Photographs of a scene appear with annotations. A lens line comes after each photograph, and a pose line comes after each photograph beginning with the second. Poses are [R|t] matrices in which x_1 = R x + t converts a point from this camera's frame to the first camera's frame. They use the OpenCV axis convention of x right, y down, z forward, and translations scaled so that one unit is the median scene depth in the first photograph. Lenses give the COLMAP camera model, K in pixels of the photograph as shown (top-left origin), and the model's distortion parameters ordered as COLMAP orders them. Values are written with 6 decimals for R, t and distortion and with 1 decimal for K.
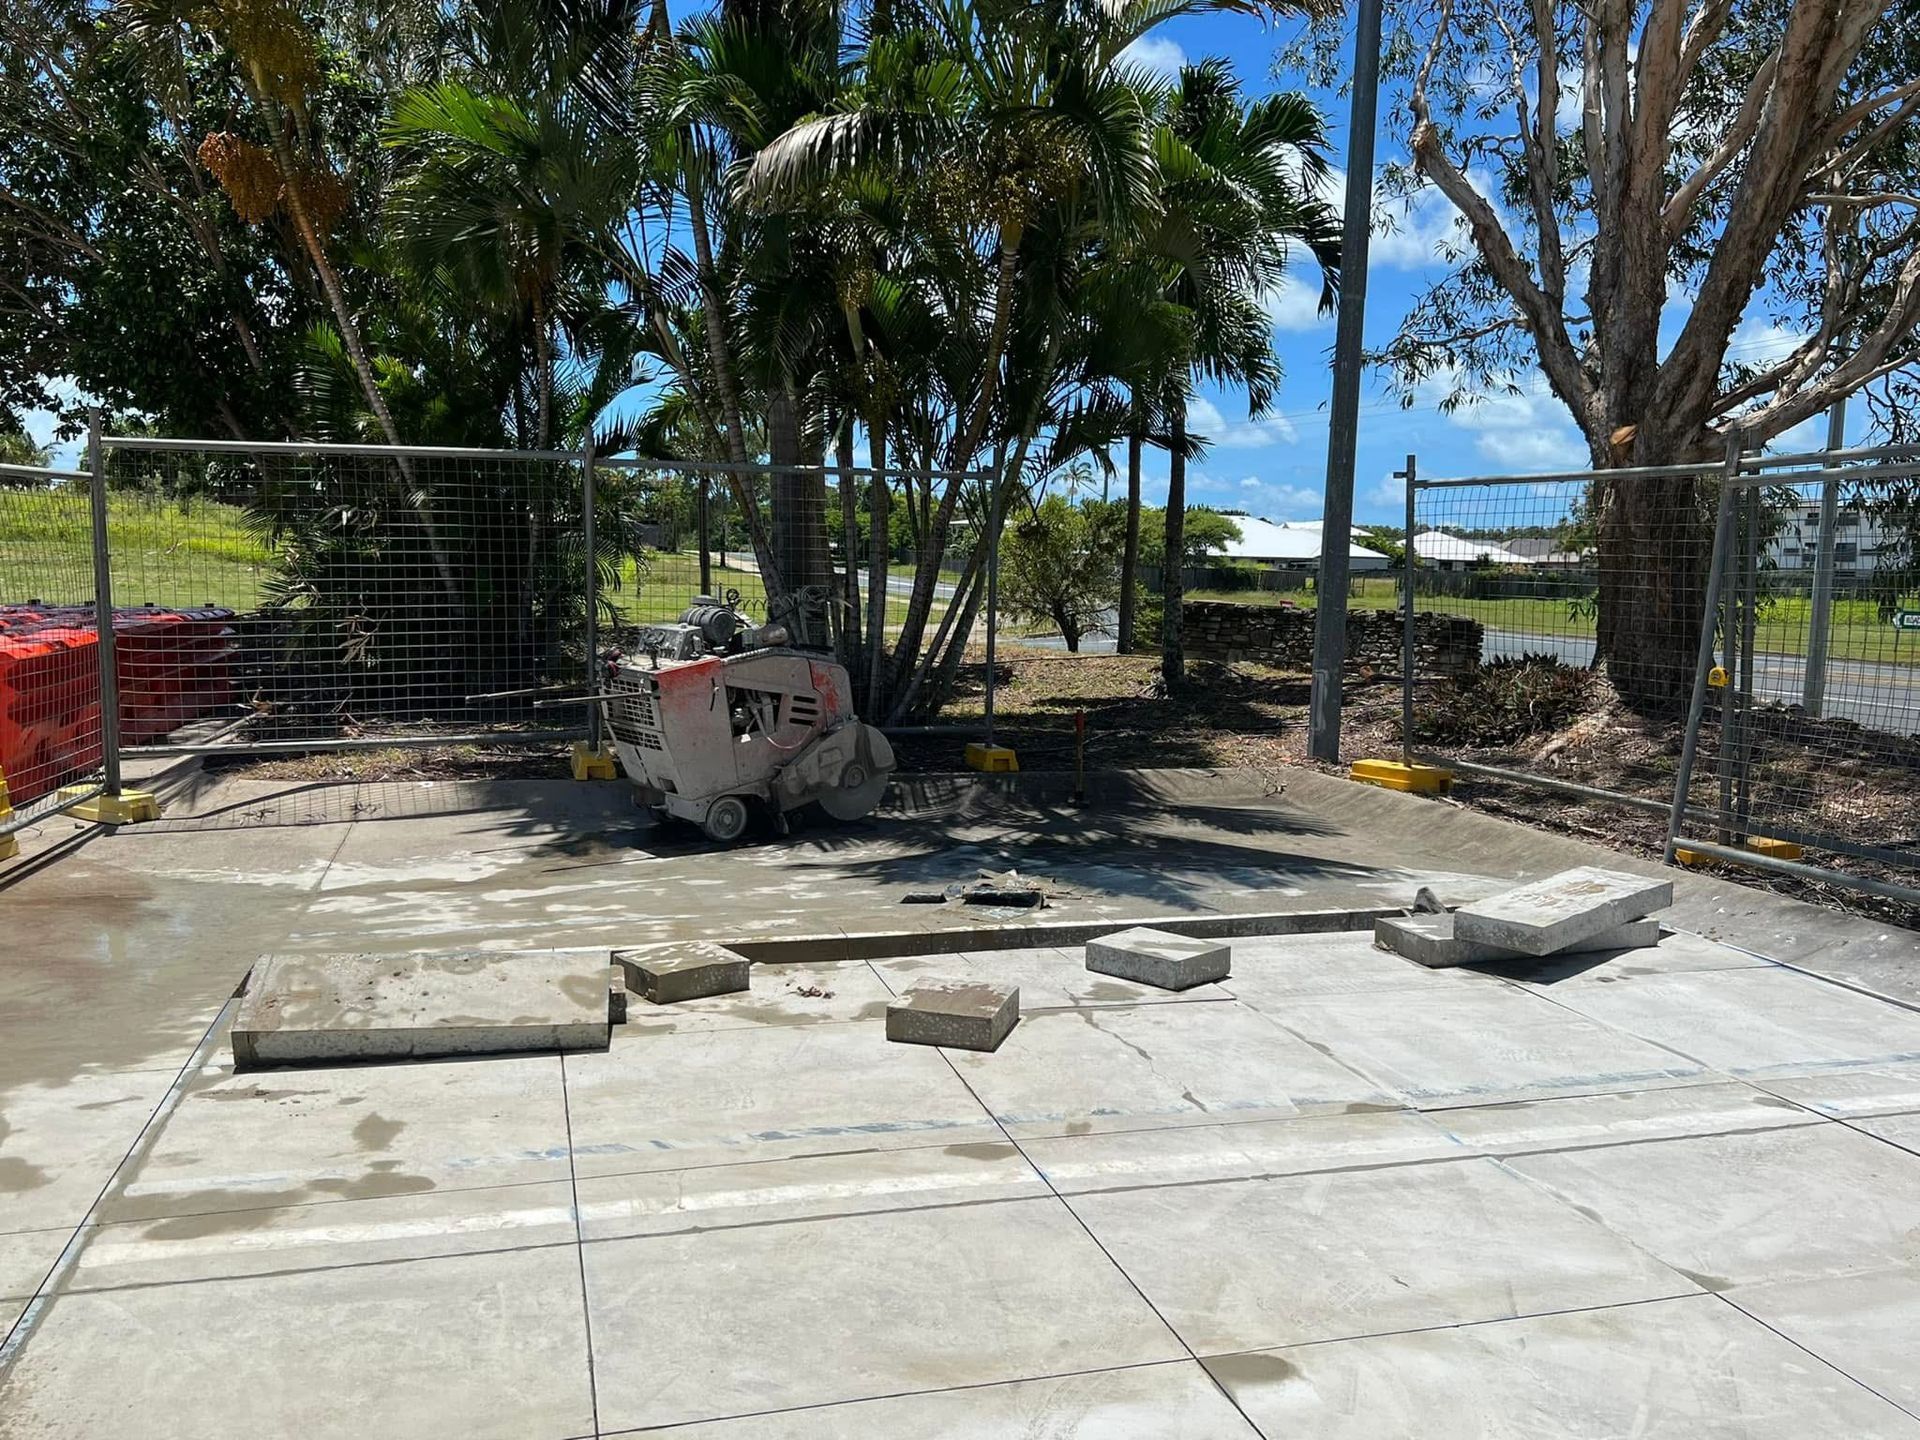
lens RADIAL K [[1584.6, 0, 960.0], [0, 1584.6, 720.0], [0, 0, 1]] dist [0.047659, -0.003027]
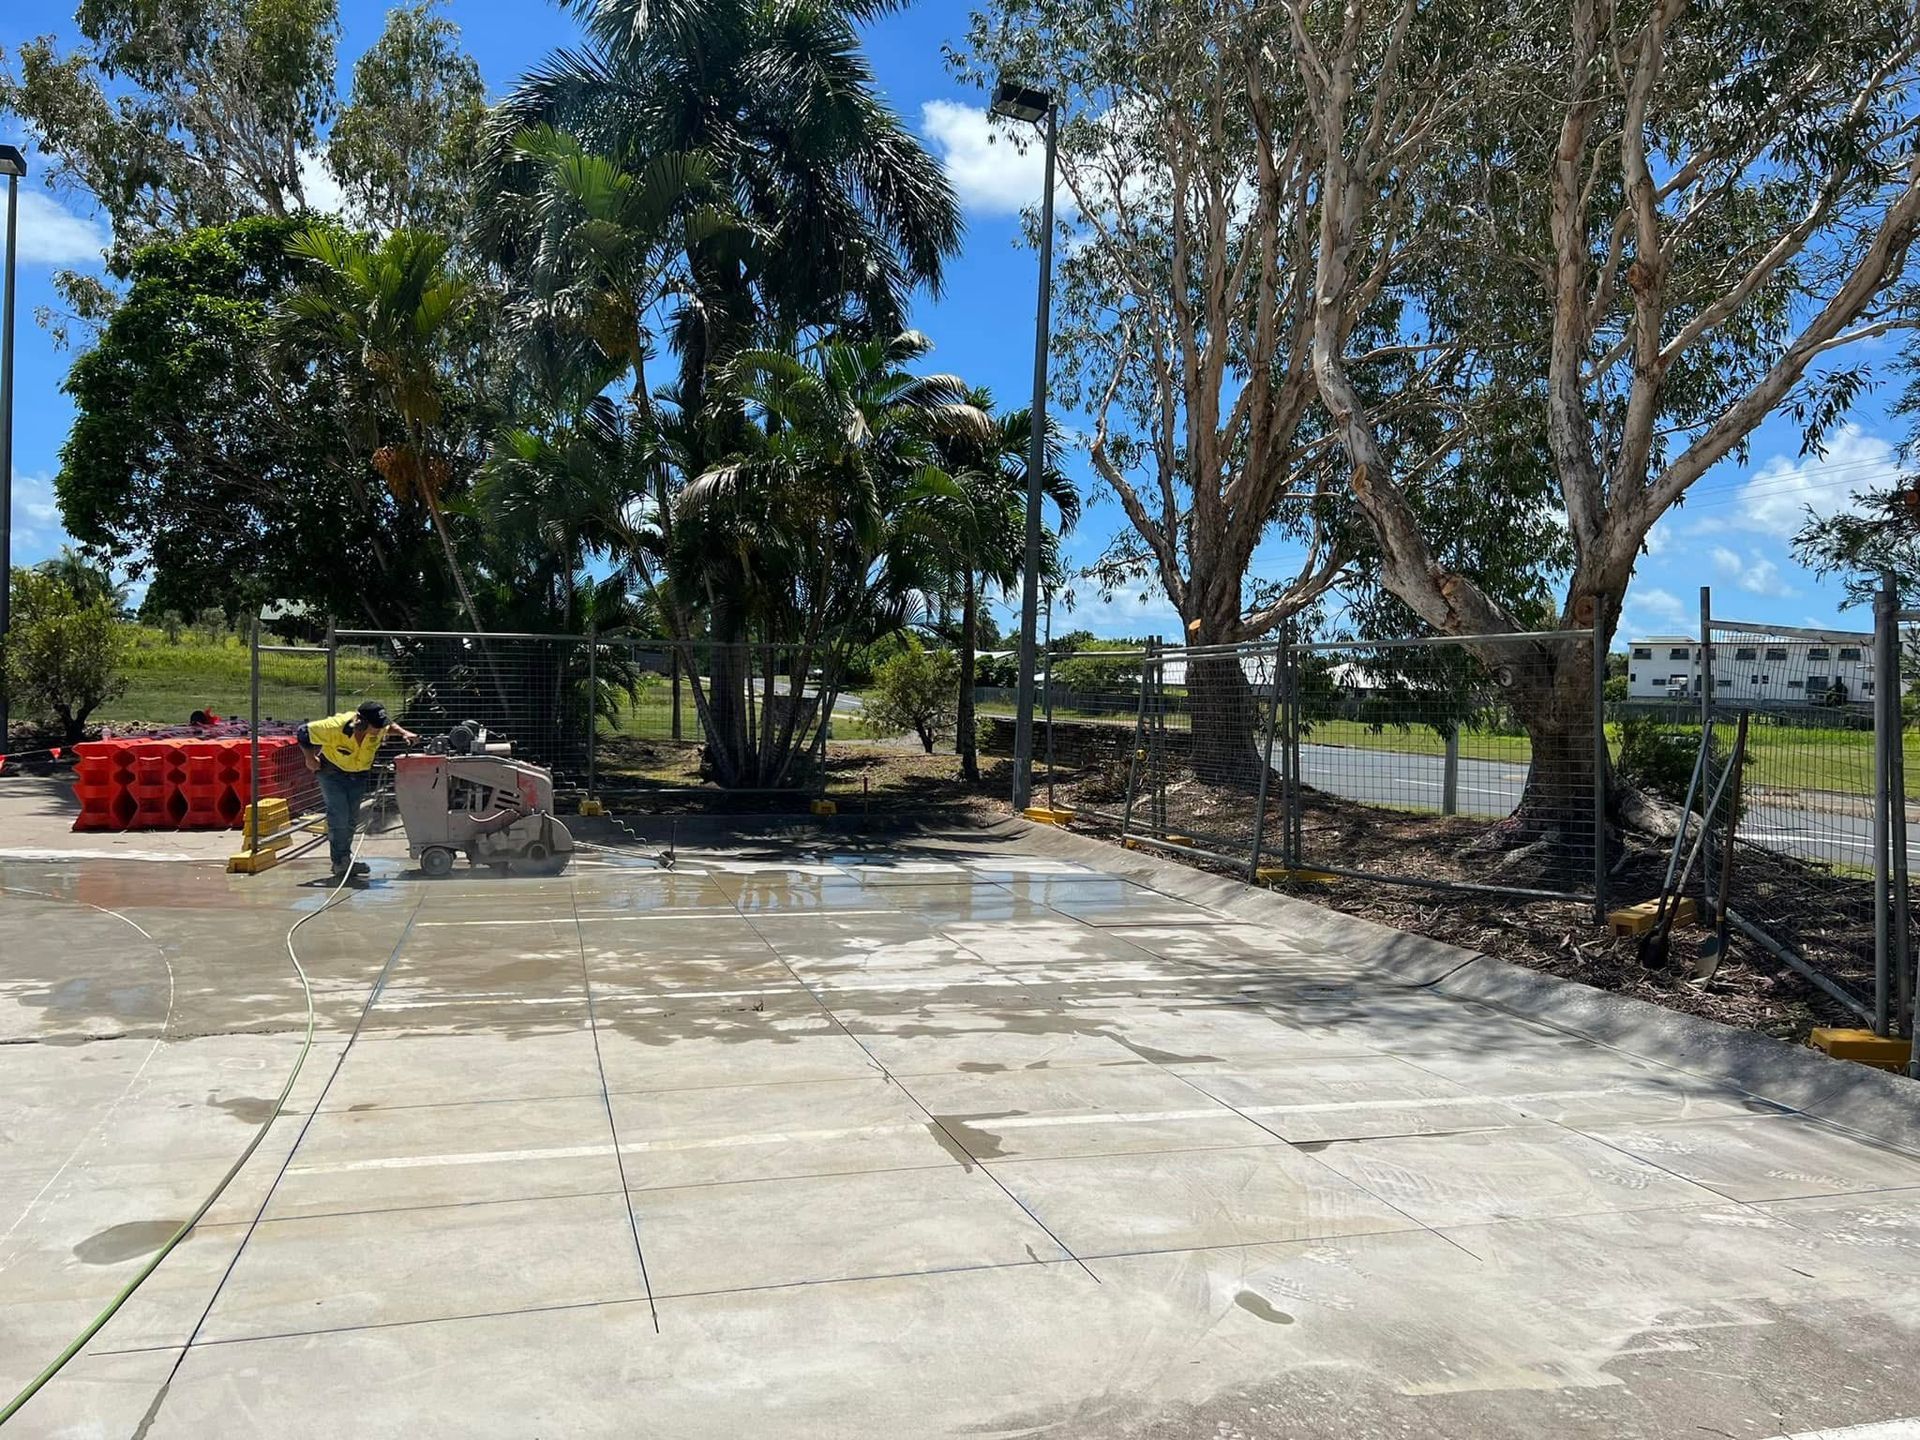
lens RADIAL K [[1514.8, 0, 960.0], [0, 1514.8, 720.0], [0, 0, 1]] dist [0.063805, -0.000443]
pose [[0.999986, 0.003669, 0.003771, 0.154109], [-0.003368, 0.997030, -0.076944, 0.052559], [-0.004042, 0.076930, 0.997028, -0.626070]]
